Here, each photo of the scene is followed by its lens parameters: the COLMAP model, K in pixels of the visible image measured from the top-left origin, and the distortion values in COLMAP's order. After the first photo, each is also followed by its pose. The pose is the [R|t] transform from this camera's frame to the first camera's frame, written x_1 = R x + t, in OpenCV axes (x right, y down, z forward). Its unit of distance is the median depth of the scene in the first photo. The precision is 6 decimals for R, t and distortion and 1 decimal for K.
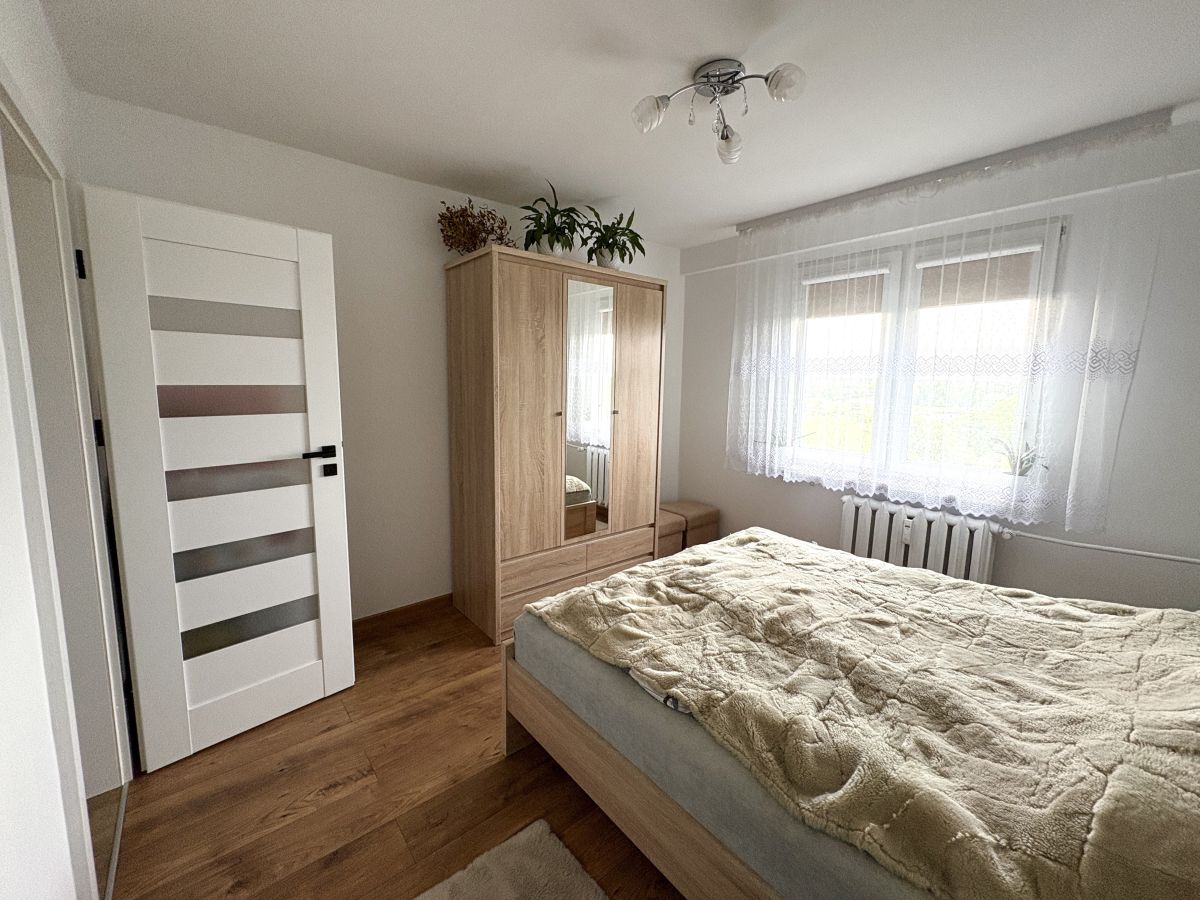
lens RADIAL K [[488.5, 0, 602.9], [0, 488.5, 445.6], [0, 0, 1]] dist [0.000296, -0.000235]
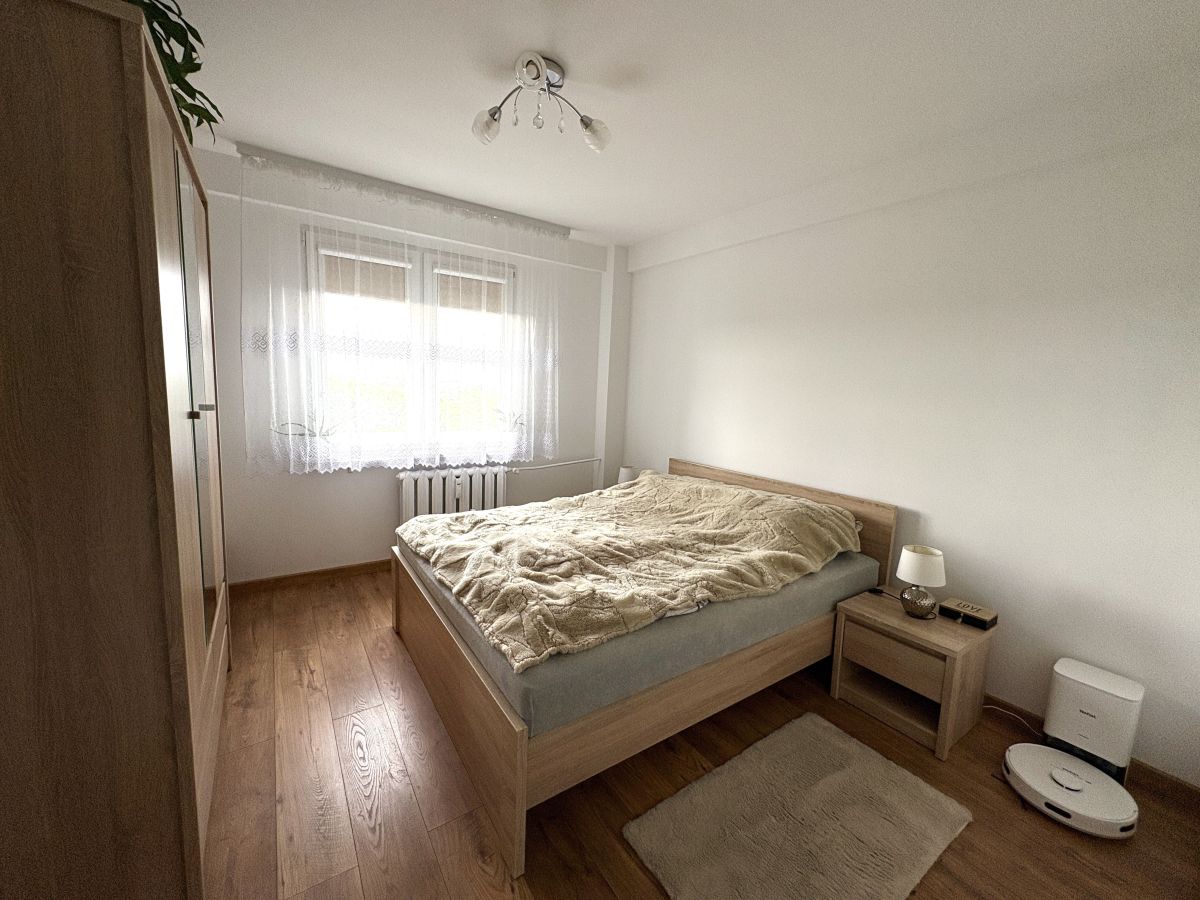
lens RADIAL K [[477.5, 0, 598.5], [0, 477.5, 448.7], [0, 0, 1]] dist [-0.000309, 0.000065]
pose [[0.097960, -0.143727, 0.984757, -0.697761], [0.090123, 0.986732, 0.135051, -0.074861], [-0.991101, 0.075519, 0.109613, 0.662974]]
